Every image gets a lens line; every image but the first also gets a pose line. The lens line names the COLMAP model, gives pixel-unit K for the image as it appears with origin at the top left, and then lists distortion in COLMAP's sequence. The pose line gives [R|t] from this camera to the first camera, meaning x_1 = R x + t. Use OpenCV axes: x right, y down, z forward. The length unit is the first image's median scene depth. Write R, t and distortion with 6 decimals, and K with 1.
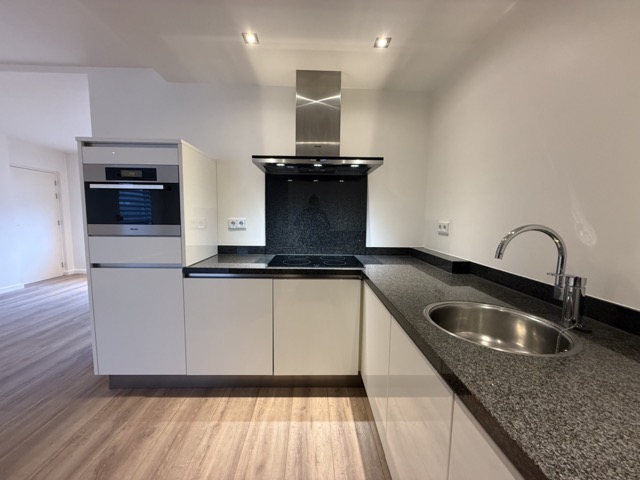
lens RADIAL K [[254.8, 0, 320.0], [0, 254.8, 240.0], [0, 0, 1]] dist [0.000455, 0.000069]
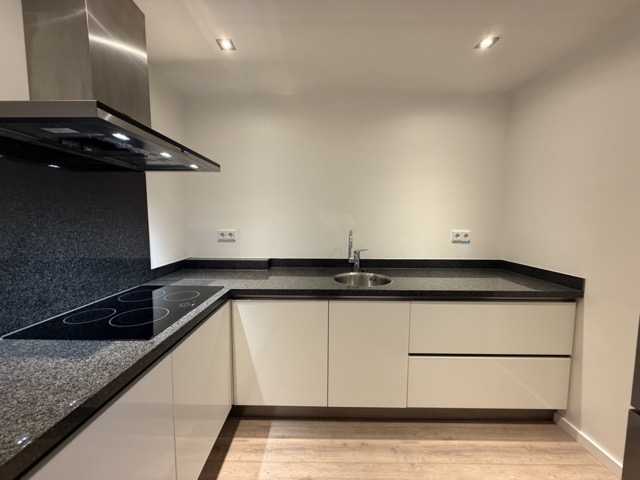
lens RADIAL K [[254.8, 0, 320.0], [0, 254.8, 240.0], [0, 0, 1]] dist [0.000455, 0.000069]
pose [[0.033477, -0.102046, 0.994216, -0.734966], [0.081776, 0.991718, 0.099036, -0.126201], [-0.996088, 0.077987, 0.041545, 0.671960]]
